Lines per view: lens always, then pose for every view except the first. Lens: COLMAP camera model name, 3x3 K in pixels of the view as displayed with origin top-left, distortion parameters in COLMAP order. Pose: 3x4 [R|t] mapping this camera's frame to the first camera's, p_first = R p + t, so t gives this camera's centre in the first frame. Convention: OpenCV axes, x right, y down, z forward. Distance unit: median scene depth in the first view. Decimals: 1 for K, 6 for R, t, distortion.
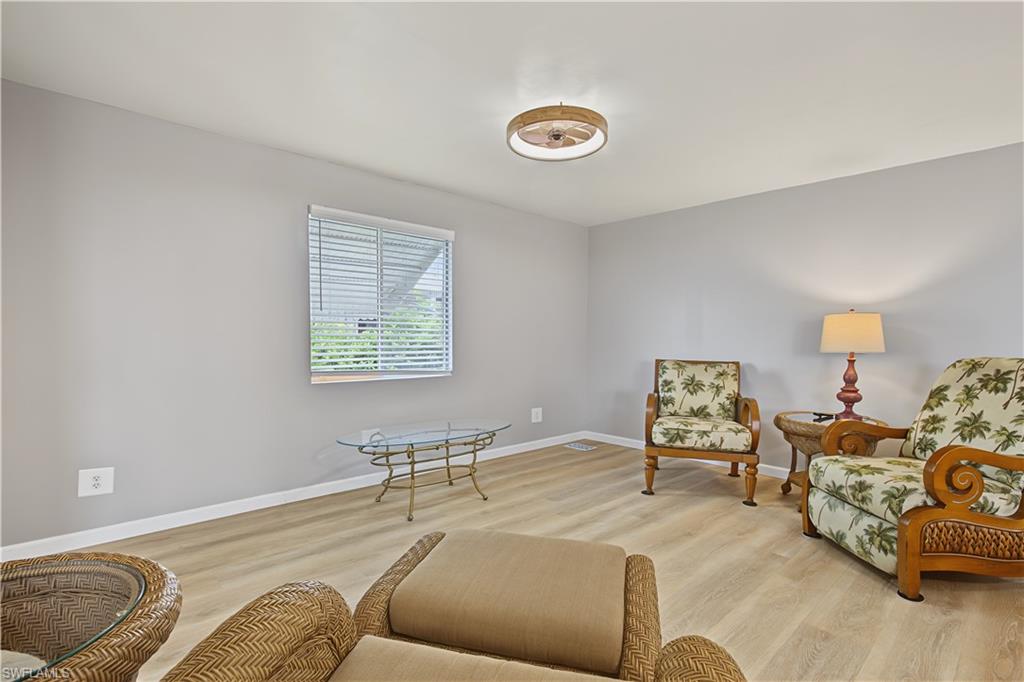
lens RADIAL K [[491.9, 0, 514.7], [0, 491.9, 354.7], [0, 0, 1]] dist [0.000652, -0.000117]
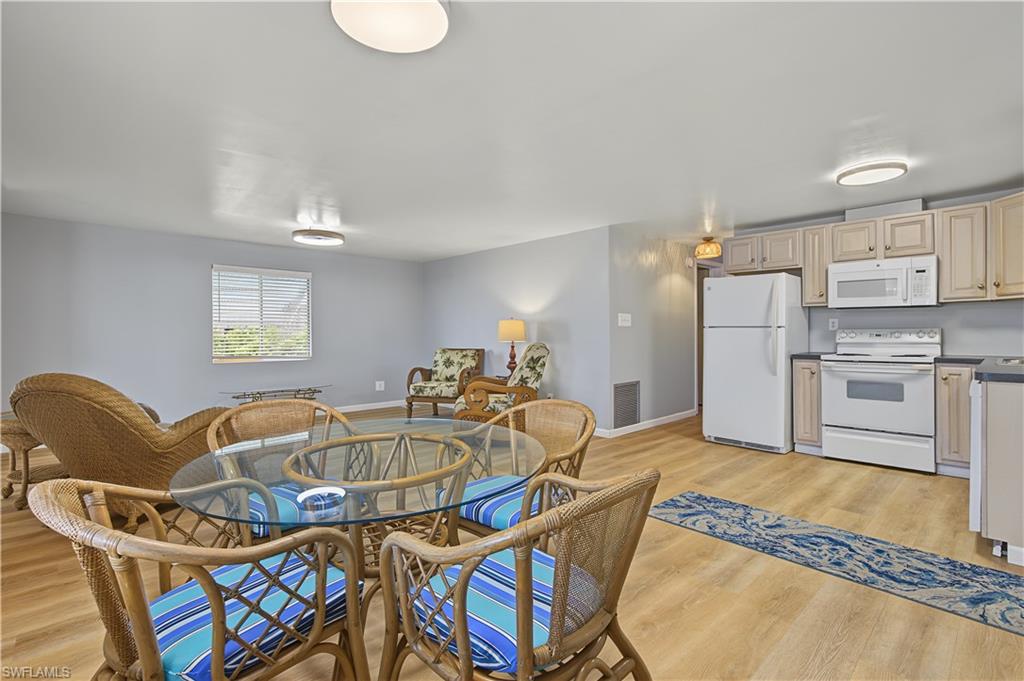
lens RADIAL K [[472.3, 0, 523.1], [0, 472.3, 336.6], [0, 0, 1]] dist [0.001428, -0.000010]
pose [[0.999707, -0.011708, 0.021169, 0.682331], [0.012438, 0.999322, -0.034655, 0.036945], [-0.020749, 0.034909, 0.999175, -0.733570]]
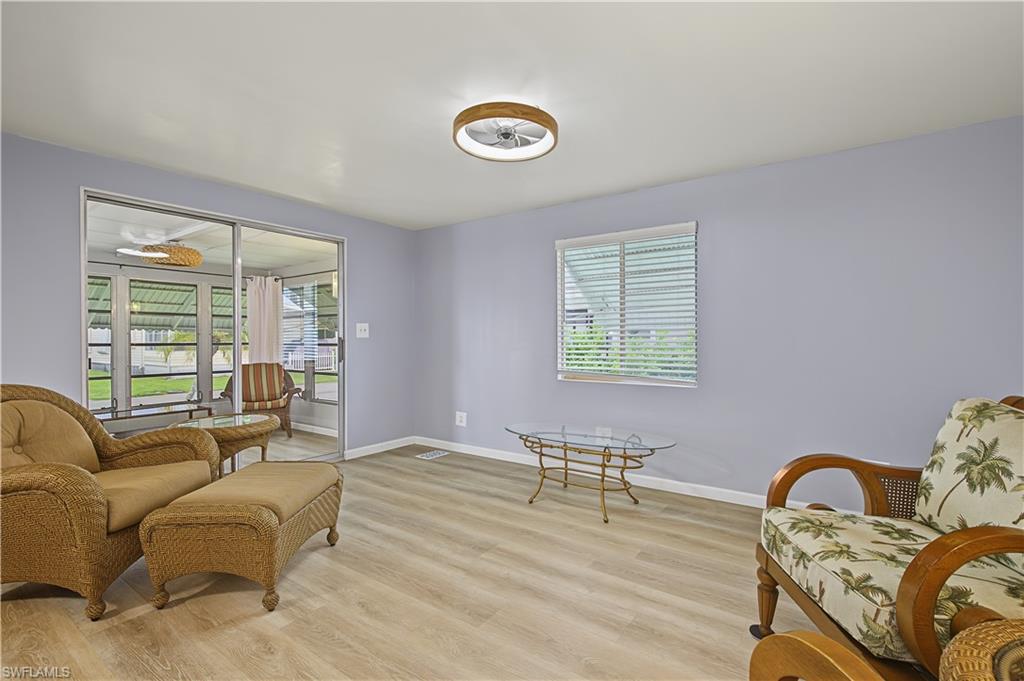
lens RADIAL K [[457.8, 0, 512.0], [0, 457.8, 340.5], [0, 0, 1]] dist [-0.000605, -0.000252]
pose [[0.209722, -0.006830, -0.977737, 0.742154], [-0.036419, 0.999227, -0.014792, -0.021341], [0.977083, 0.038711, 0.209311, 0.650417]]
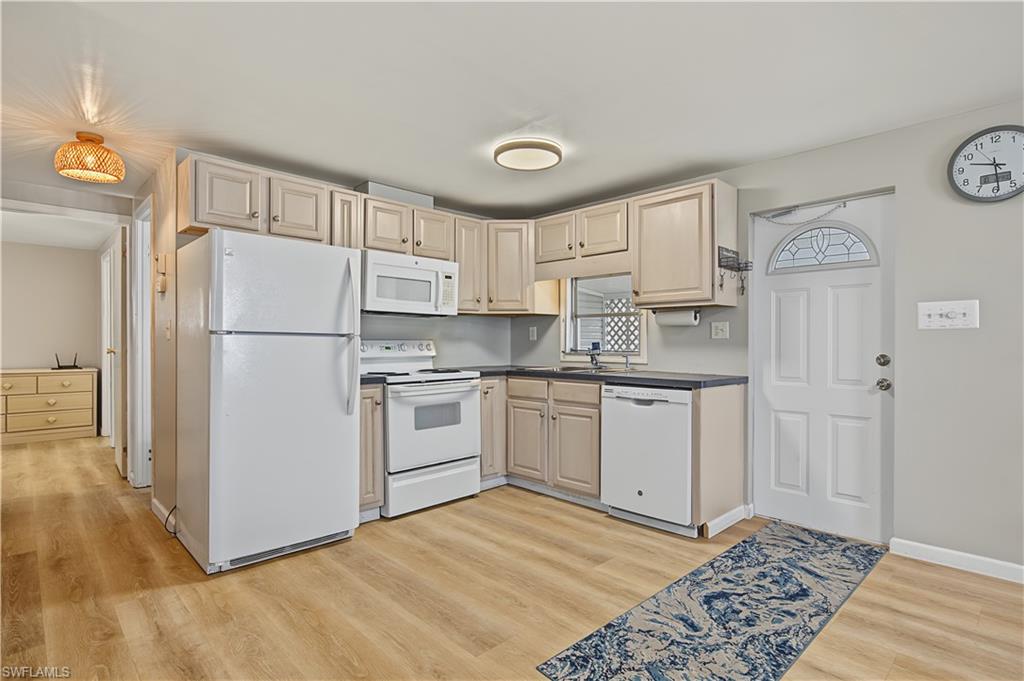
lens RADIAL K [[516.8, 0, 521.6], [0, 516.8, 345.5], [0, 0, 1]] dist [-0.004981, -0.000128]
pose [[-0.031582, -0.012608, 0.999422, 0.518725], [0.040313, 0.999091, 0.013878, -0.009609], [-0.998688, 0.040728, -0.031045, 0.300339]]
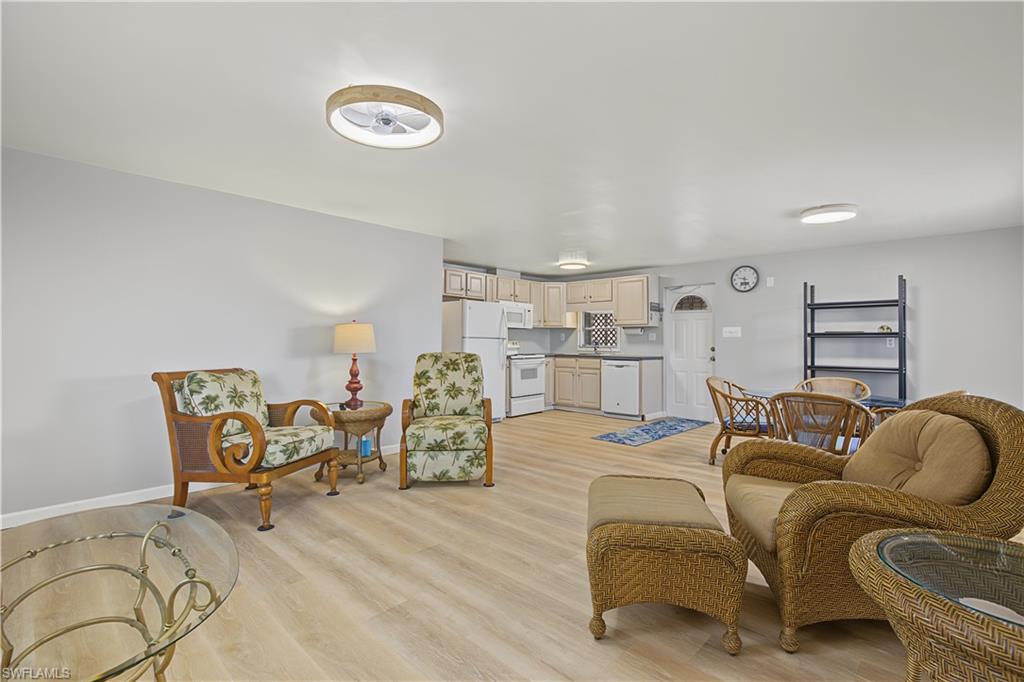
lens RADIAL K [[472.3, 0, 523.1], [0, 472.3, 337.1], [0, 0, 1]] dist [0.001428, -0.000010]
pose [[-0.082878, 0.001098, 0.996559, -0.607366], [0.036003, 0.999350, 0.001893, -0.033461], [-0.995909, 0.036036, -0.082864, 0.650383]]
